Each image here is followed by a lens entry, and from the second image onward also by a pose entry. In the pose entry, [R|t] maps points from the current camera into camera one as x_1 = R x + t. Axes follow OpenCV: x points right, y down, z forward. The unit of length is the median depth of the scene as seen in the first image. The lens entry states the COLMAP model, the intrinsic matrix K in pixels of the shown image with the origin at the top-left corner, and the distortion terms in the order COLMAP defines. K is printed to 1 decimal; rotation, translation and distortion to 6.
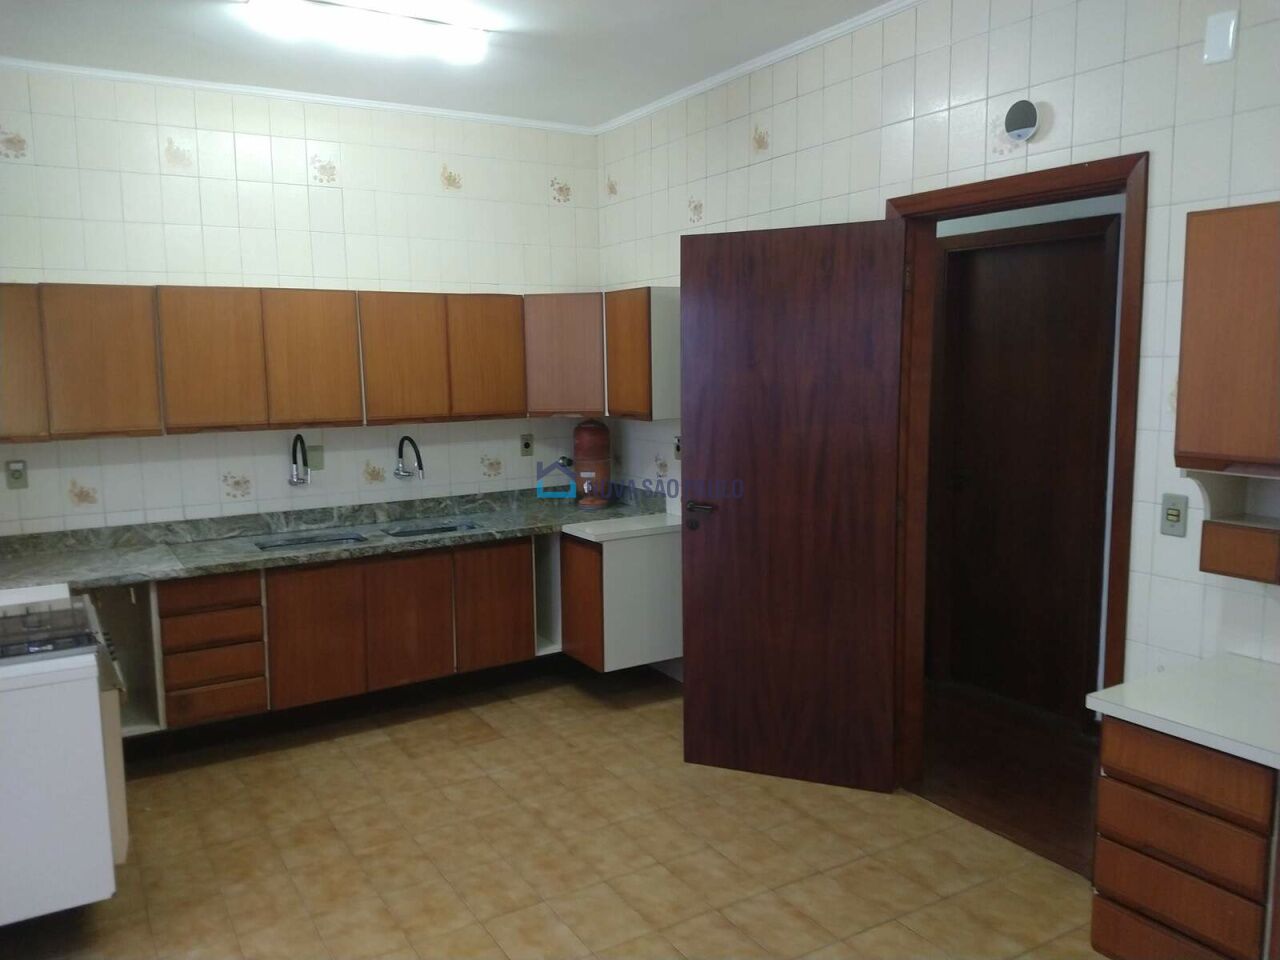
lens RADIAL K [[978.6, 0, 625.3], [0, 978.6, 480.3], [0, 0, 1]] dist [0.296181, -0.581097]
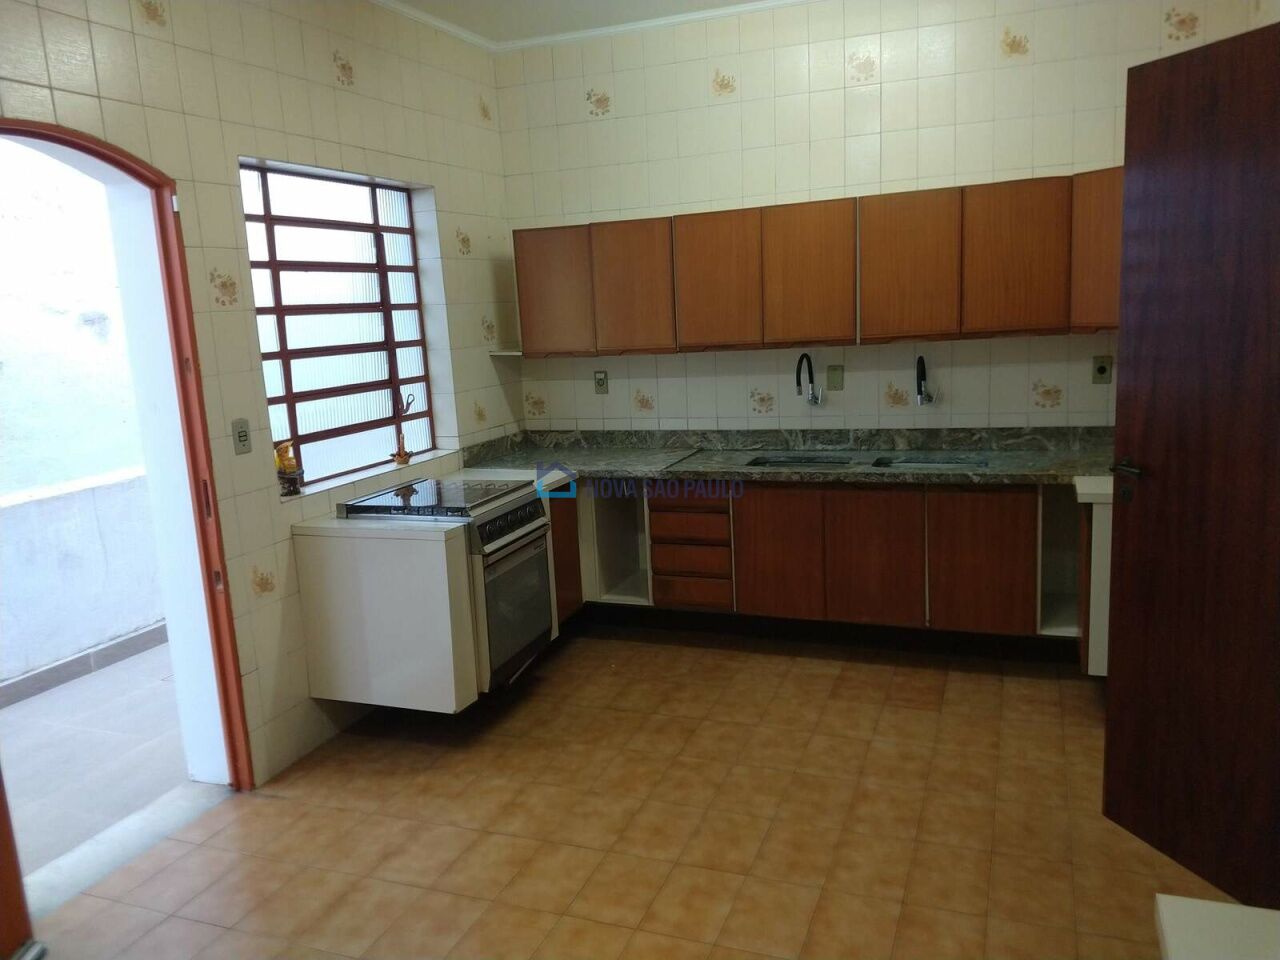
lens RADIAL K [[978.6, 0, 625.3], [0, 978.6, 480.3], [0, 0, 1]] dist [0.296181, -0.581097]
pose [[0.615179, 0.121676, -0.778941, 0.367641], [-0.055231, 0.992242, 0.111376, -0.021536], [0.786451, -0.025495, 0.617127, 0.259462]]
